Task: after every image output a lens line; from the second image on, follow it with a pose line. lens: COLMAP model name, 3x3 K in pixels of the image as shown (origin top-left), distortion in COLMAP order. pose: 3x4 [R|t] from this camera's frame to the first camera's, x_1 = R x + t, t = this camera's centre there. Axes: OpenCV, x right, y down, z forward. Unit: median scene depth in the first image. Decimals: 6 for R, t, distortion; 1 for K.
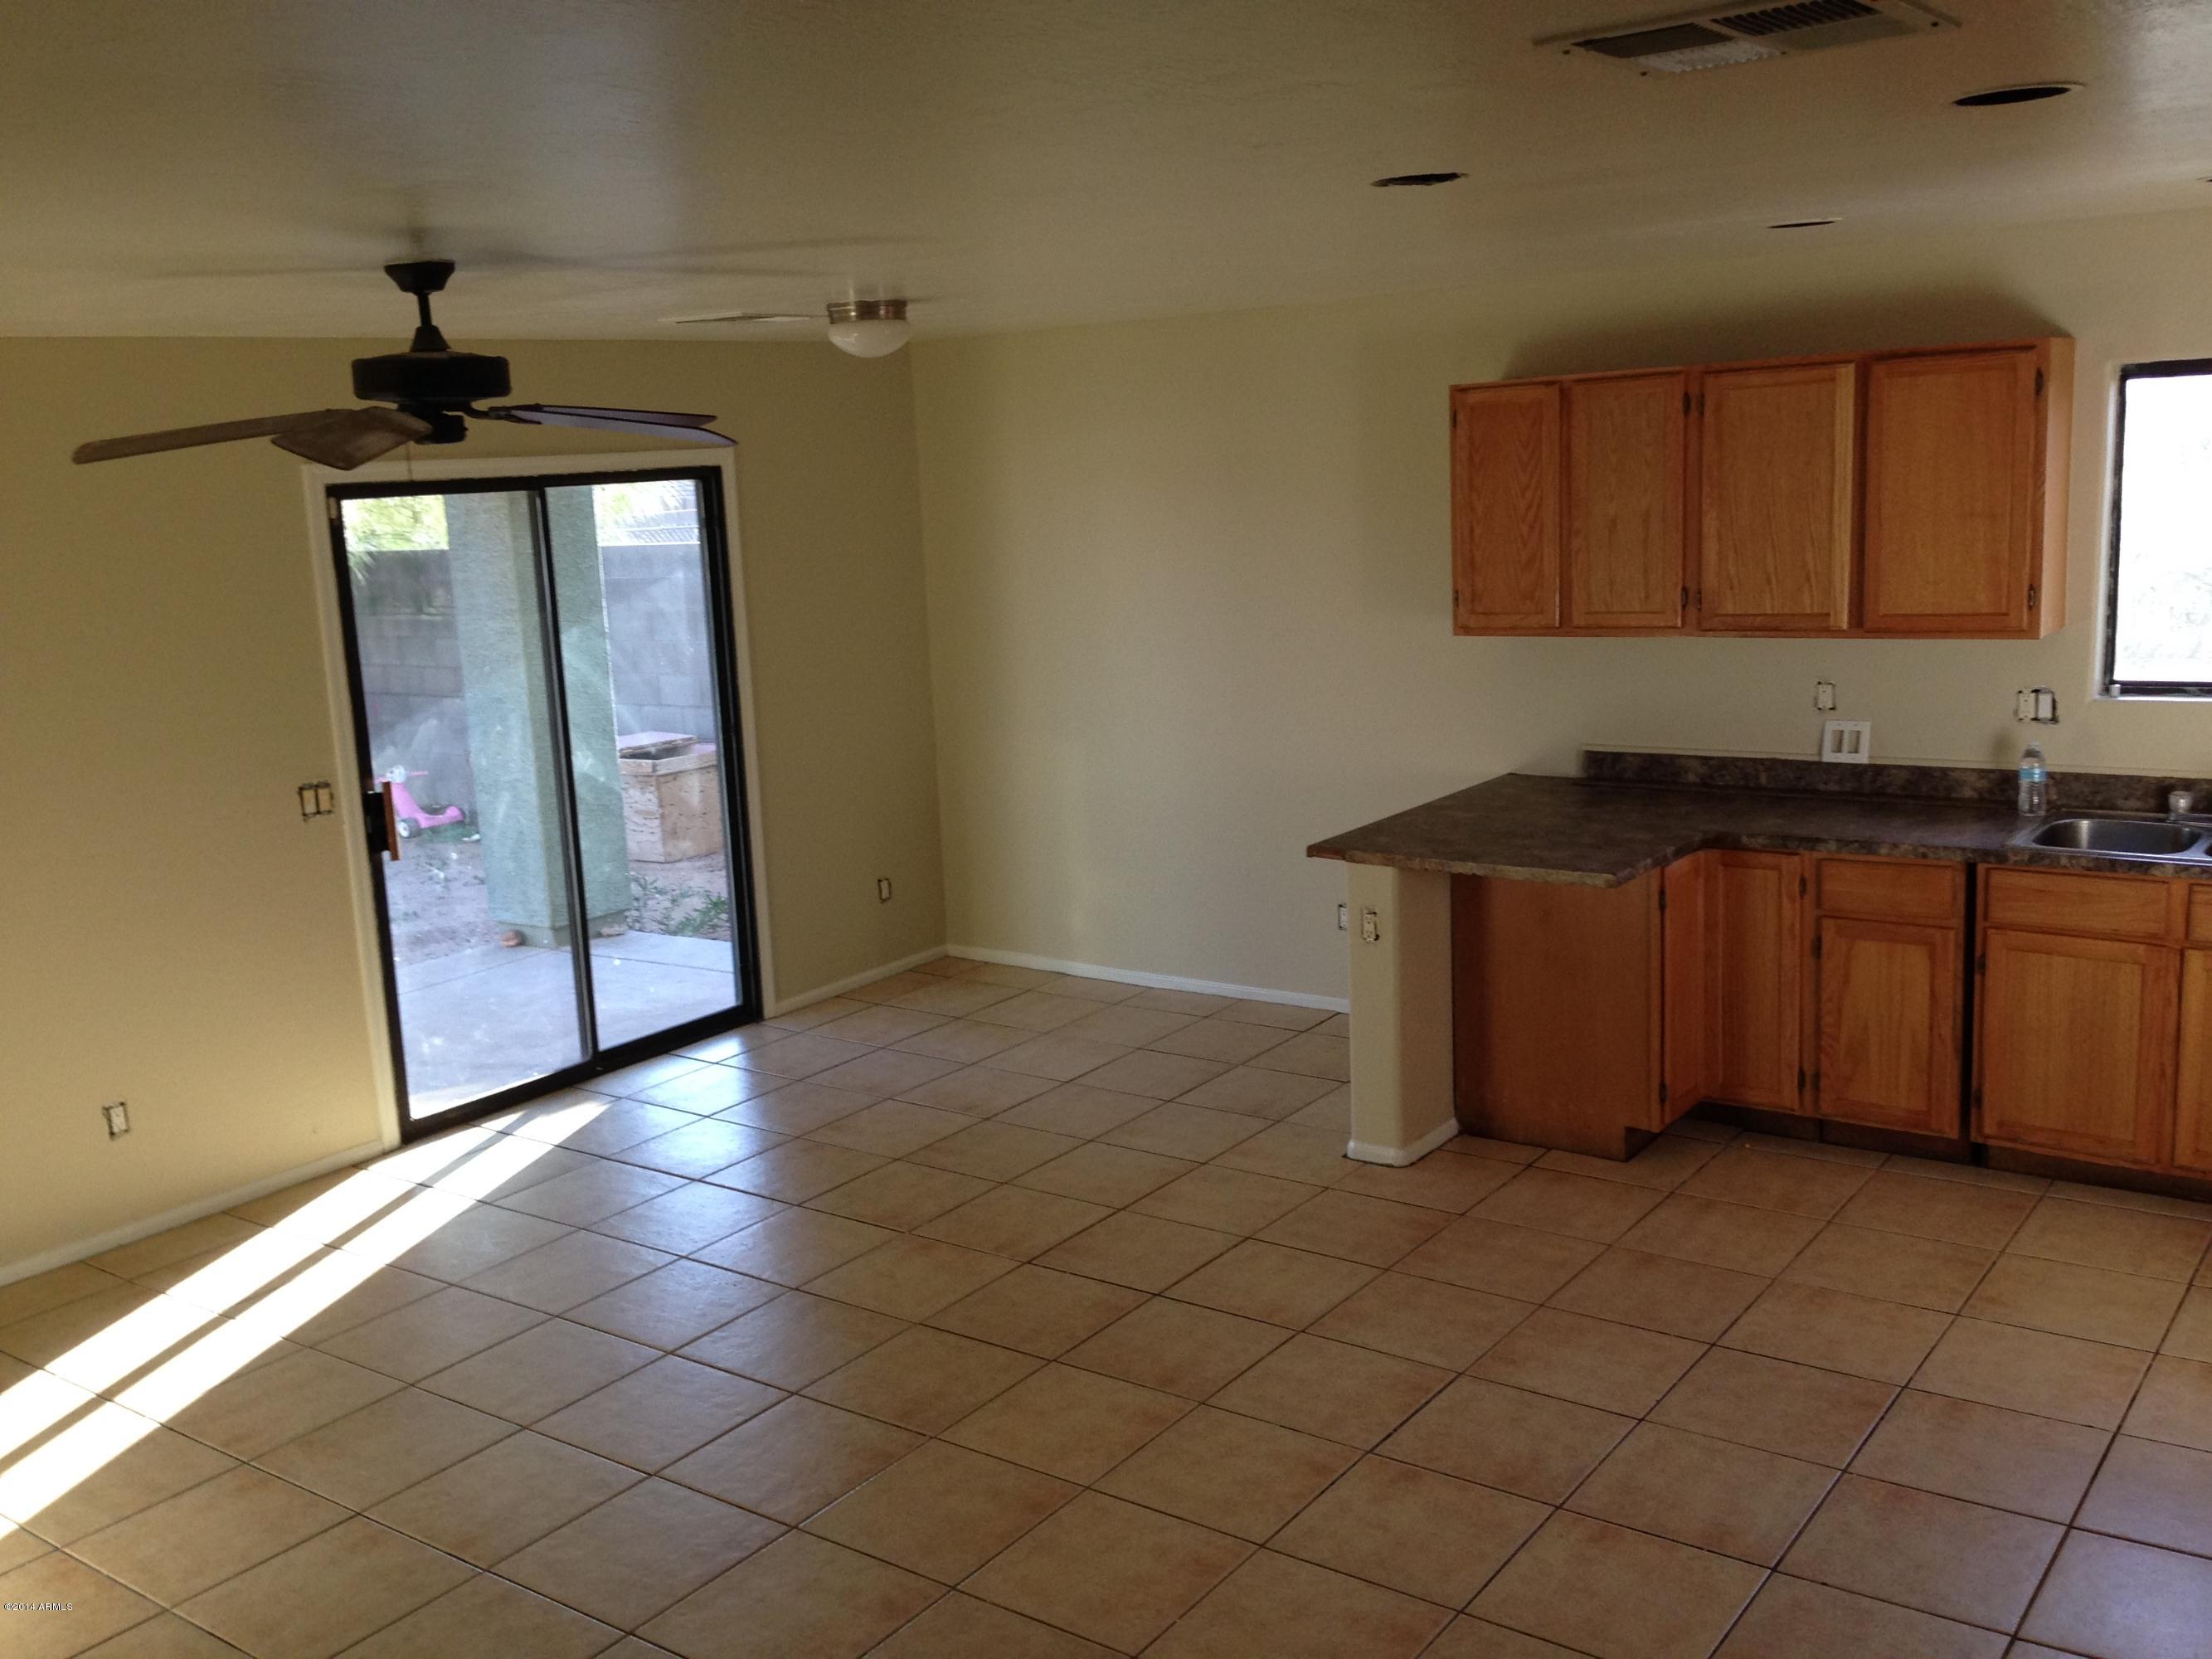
lens RADIAL K [[2000.2, 0, 1117.5], [0, 2000.2, 835.7], [0, 0, 1]] dist [0.100980, -0.182733]
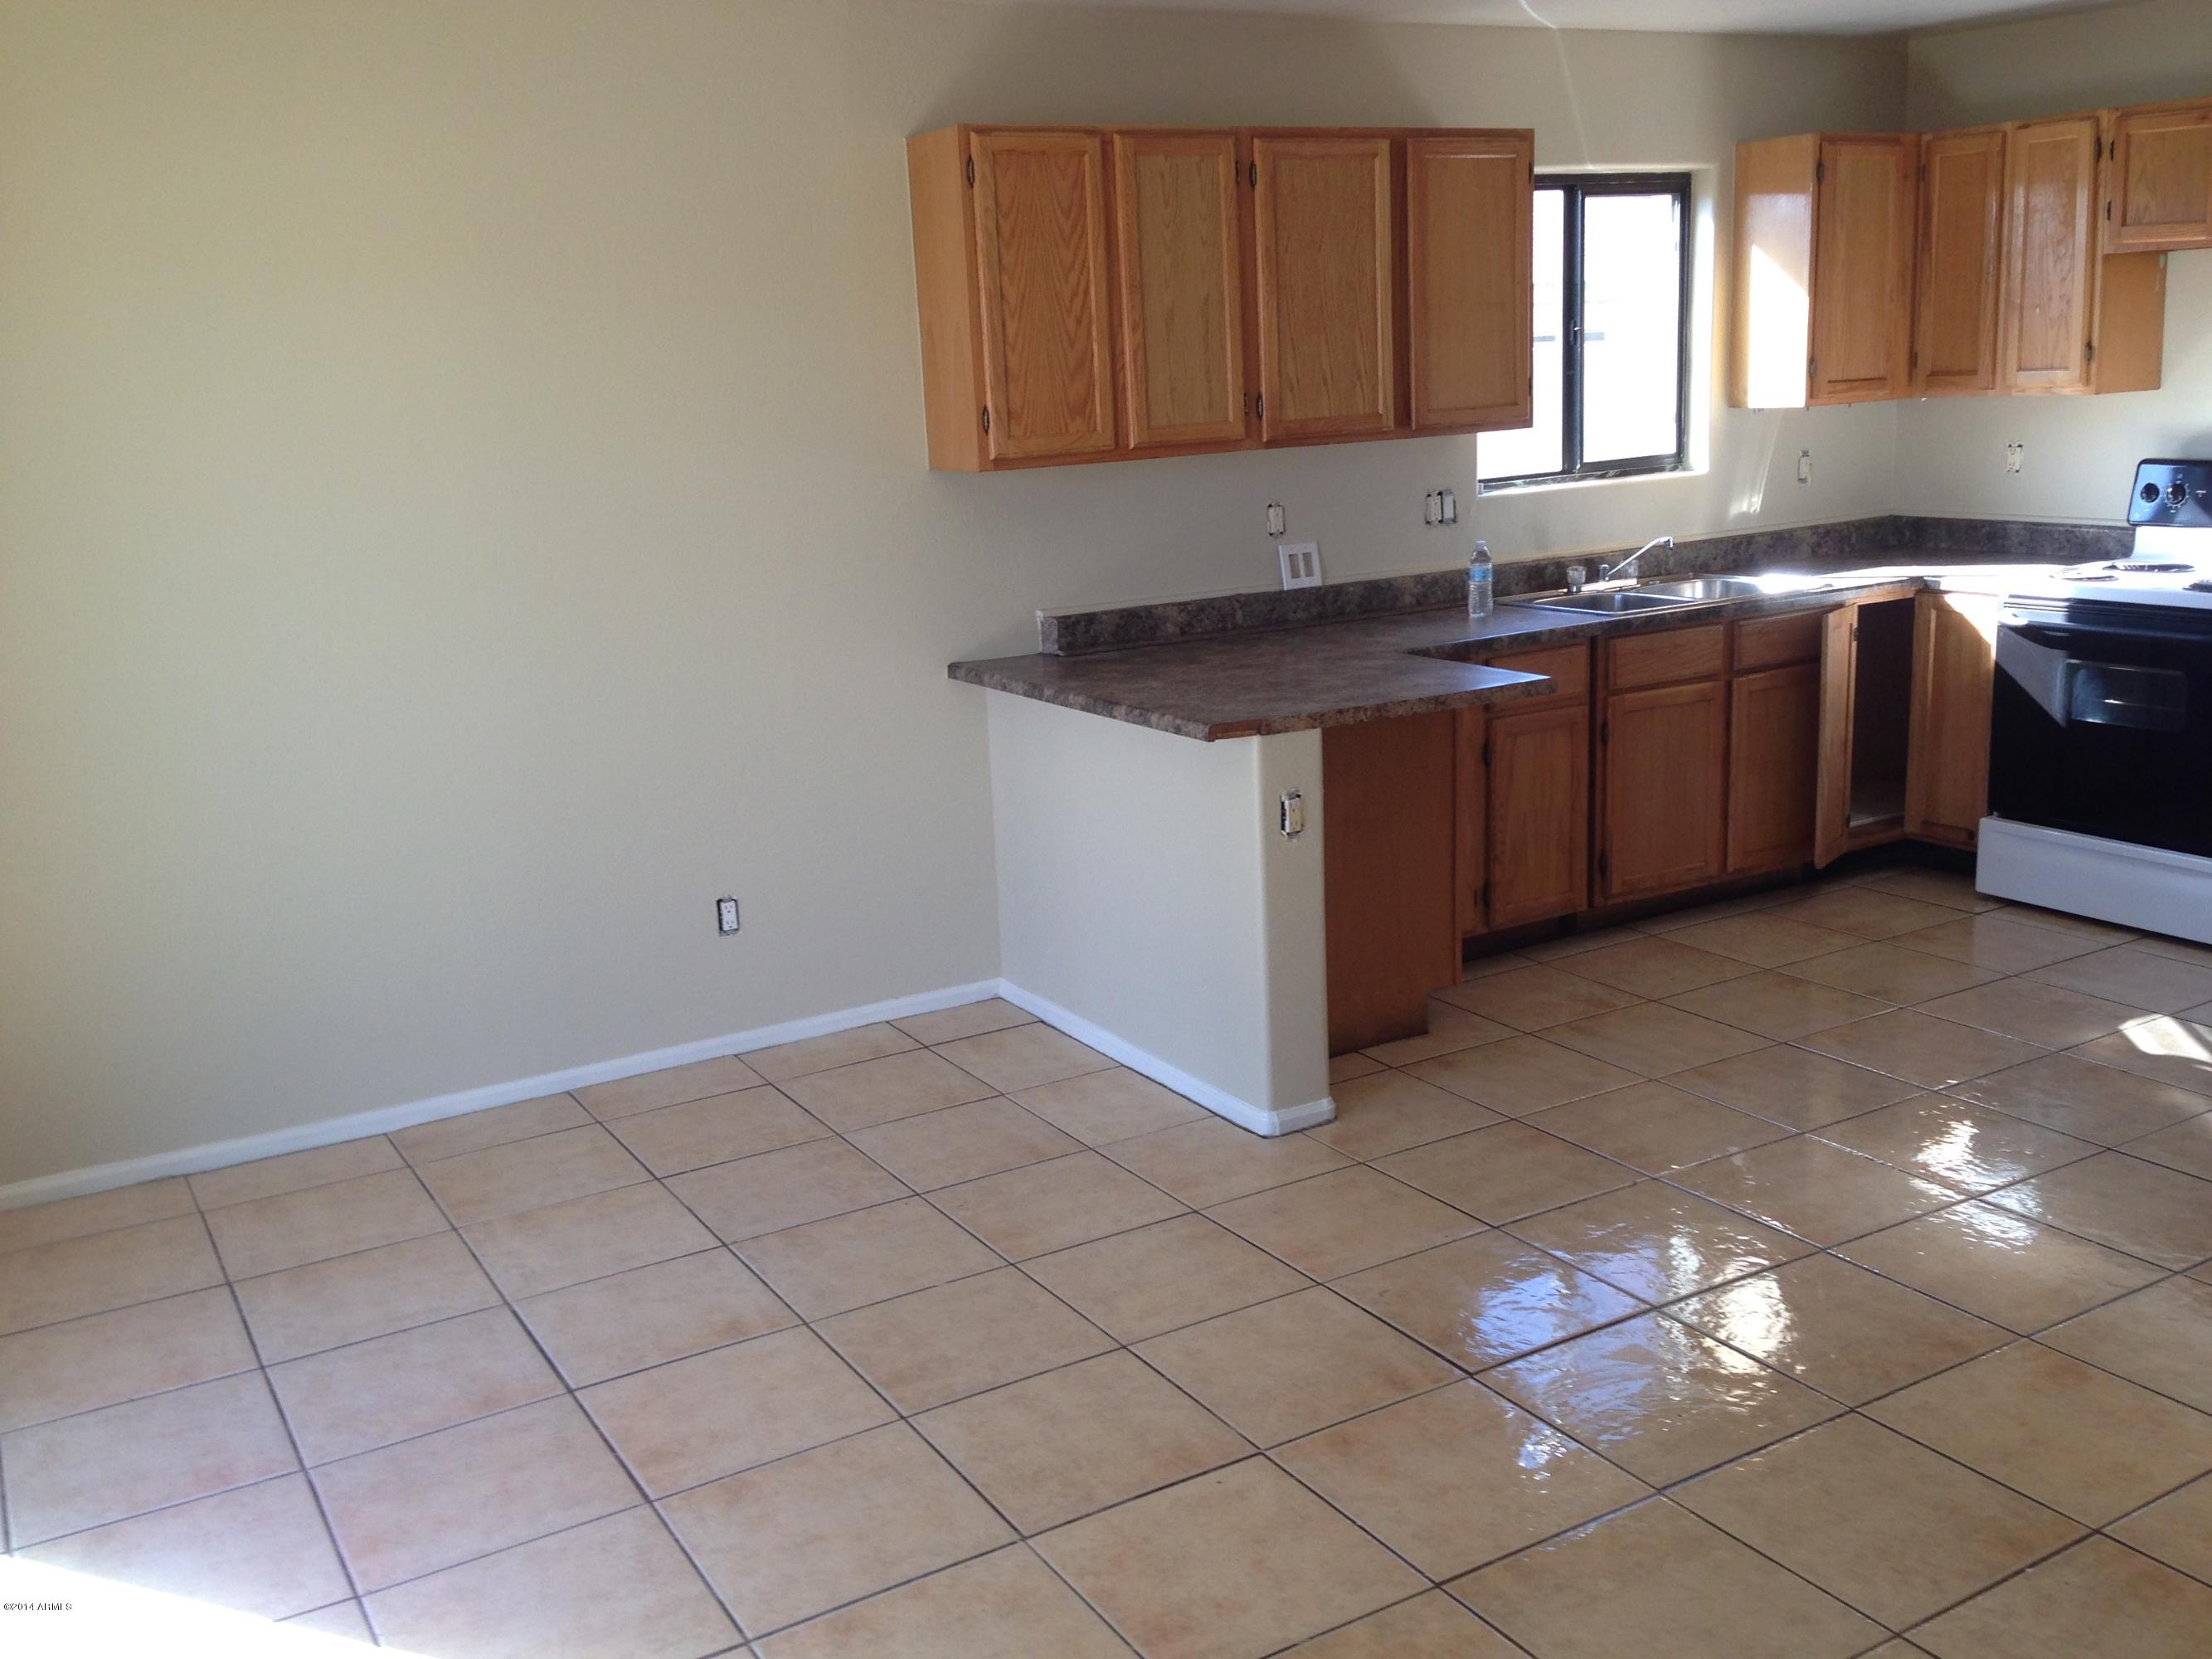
lens RADIAL K [[2000.2, 0, 1117.5], [0, 2000.2, 835.7], [0, 0, 1]] dist [0.100980, -0.182733]
pose [[0.398786, -0.168731, 0.901388, -0.541685], [0.201159, 0.975083, 0.093531, -0.028391], [-0.894709, 0.144023, 0.422791, 0.697892]]
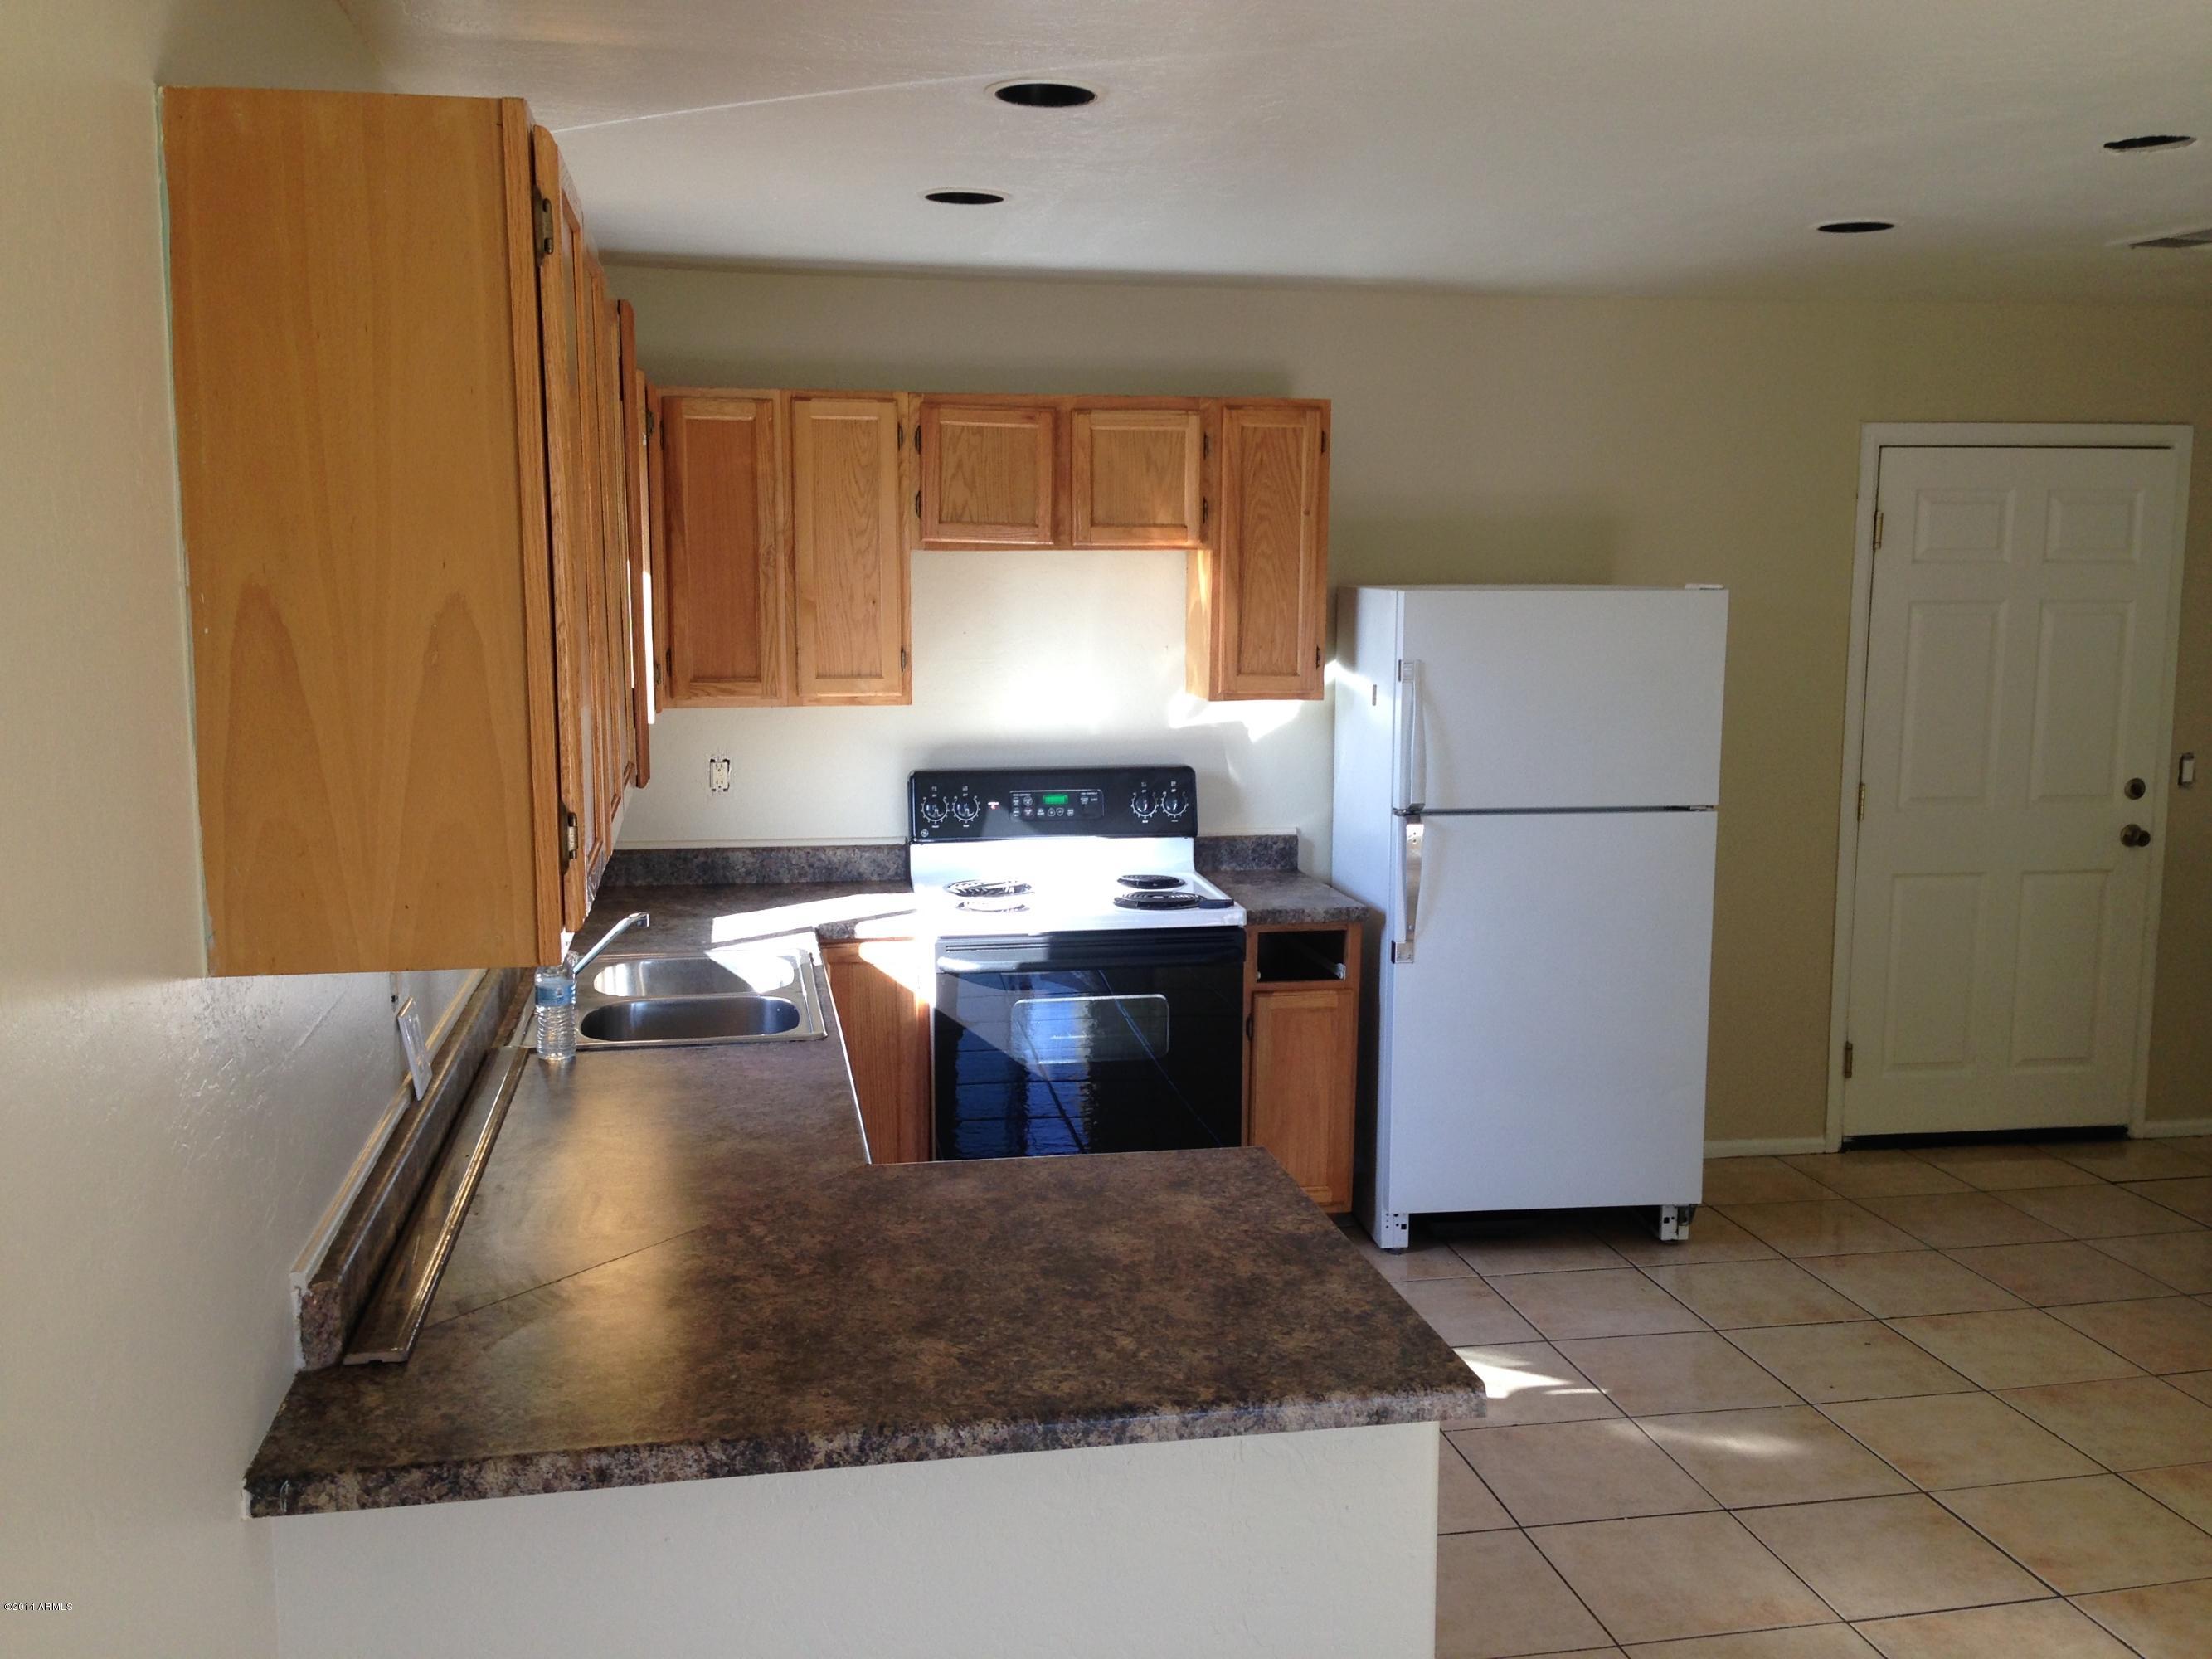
lens RADIAL K [[2001.3, 0, 1099.4], [0, 2001.3, 845.8], [0, 0, 1]] dist [0.086576, -0.140984]
pose [[-0.732892, -0.038874, 0.679234, -0.094651], [0.170118, 0.956181, 0.238281, -0.181565], [-0.658733, 0.290184, -0.694164, 1.216899]]
